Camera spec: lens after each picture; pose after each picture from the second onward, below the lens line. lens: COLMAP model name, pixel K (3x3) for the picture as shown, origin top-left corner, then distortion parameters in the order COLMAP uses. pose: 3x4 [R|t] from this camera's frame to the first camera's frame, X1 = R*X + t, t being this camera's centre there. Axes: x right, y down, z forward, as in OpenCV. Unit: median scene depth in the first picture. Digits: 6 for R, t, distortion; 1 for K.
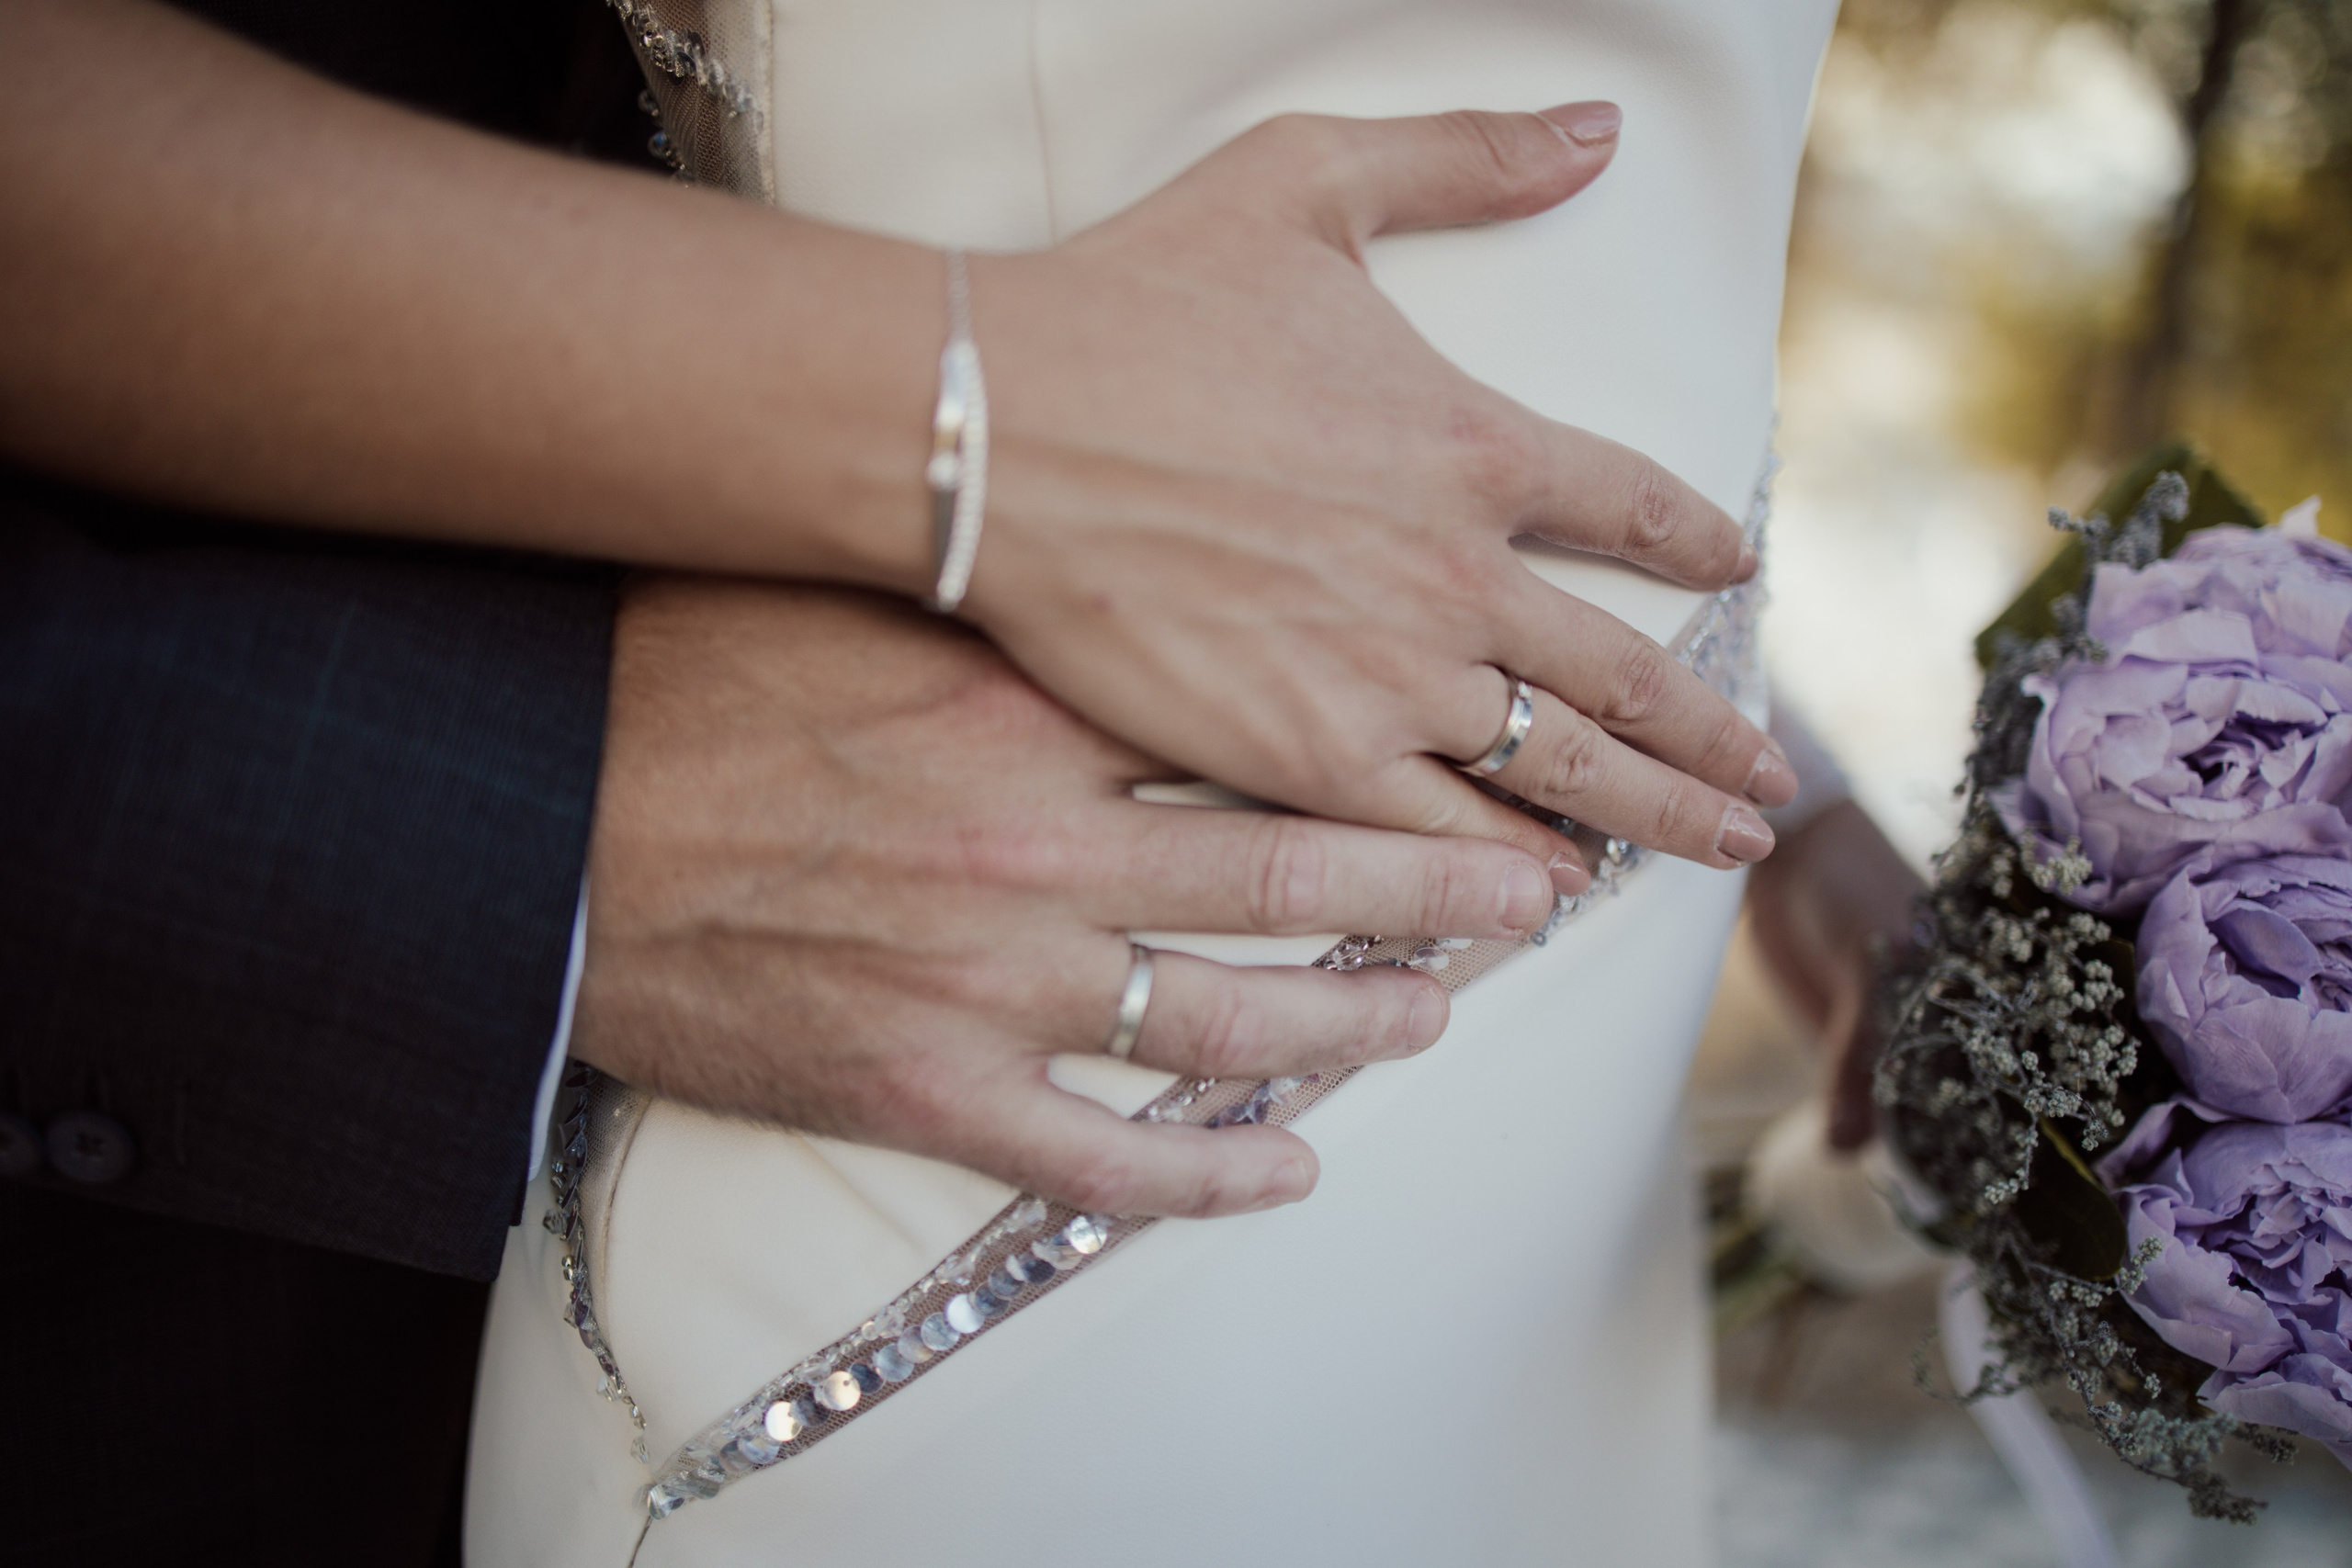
lens RADIAL K [[2358.3, 0, 1194.9], [0, 2358.3, 775.4], [0, 0, 1]] dist [-0.078434, 0.043382]
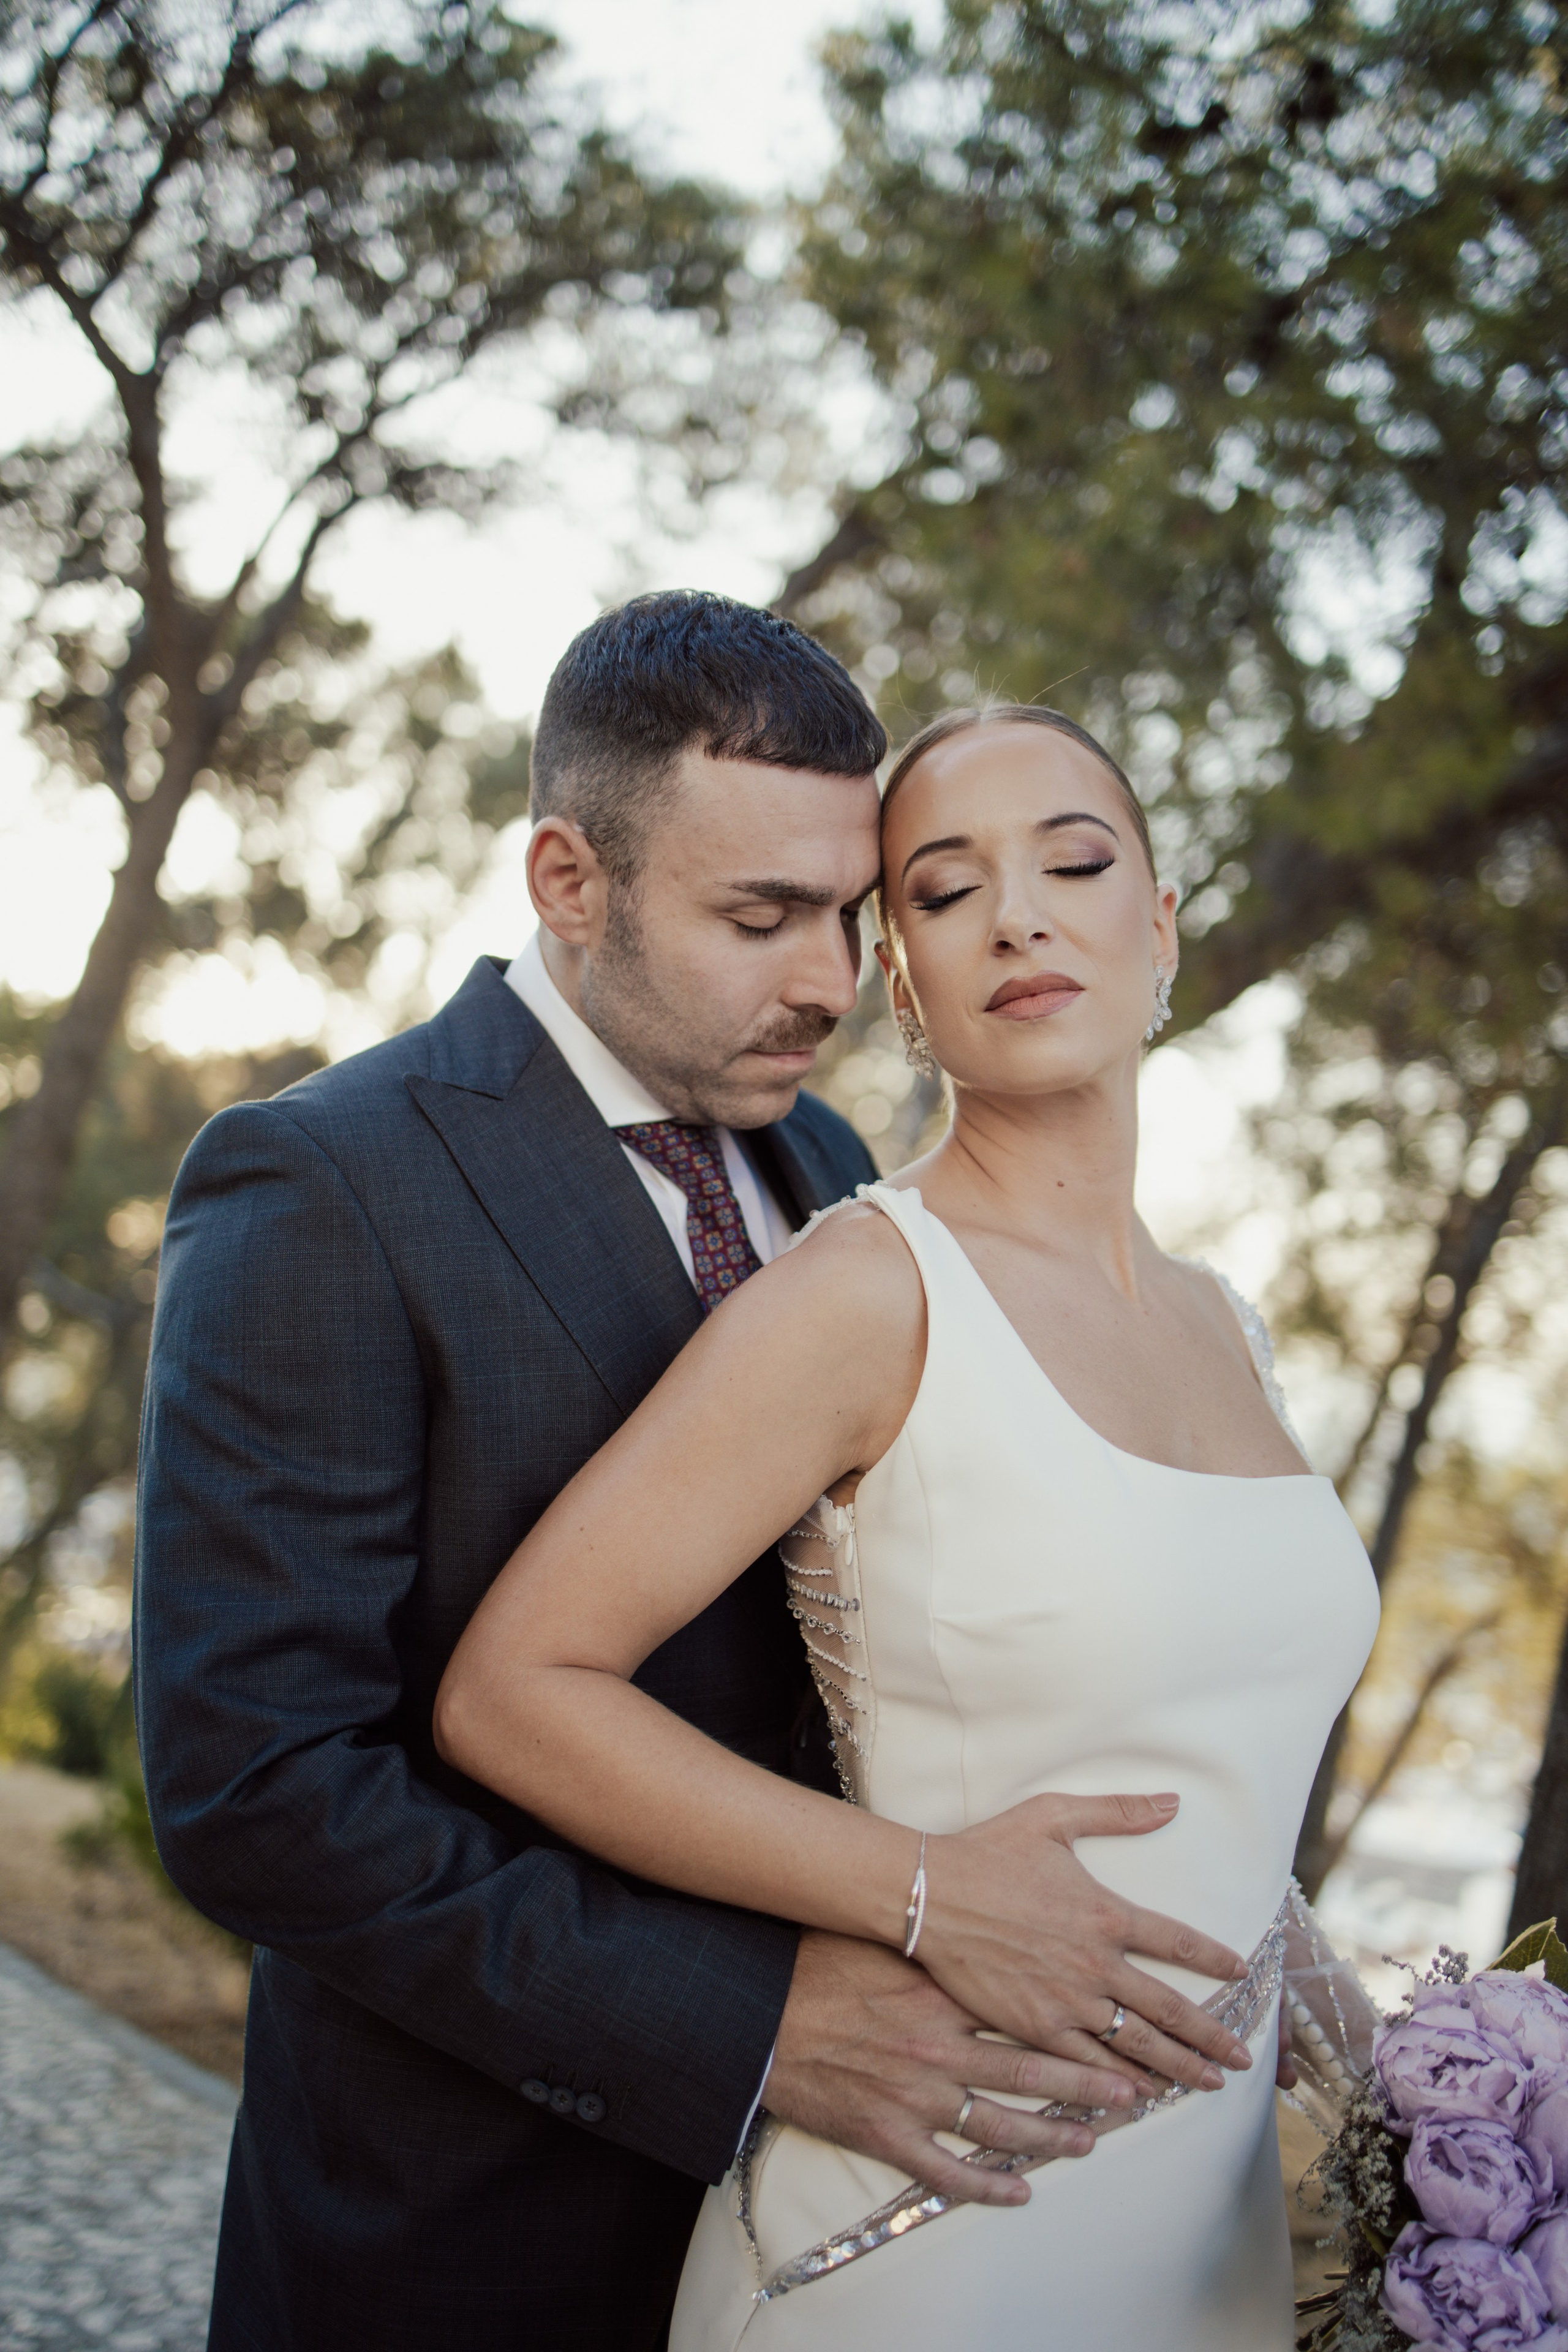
lens RADIAL K [[2358.5, 0, 775.1], [0, 2358.5, 1234.4], [0, 0, 1]] dist [-0.078434, 0.043382]
pose [[0.984156, 0.059249, -0.167113, 0.145773], [-0.112313, 0.937628, -0.328998, 0.055941], [0.137197, 0.342554, 0.929427, -1.839315]]
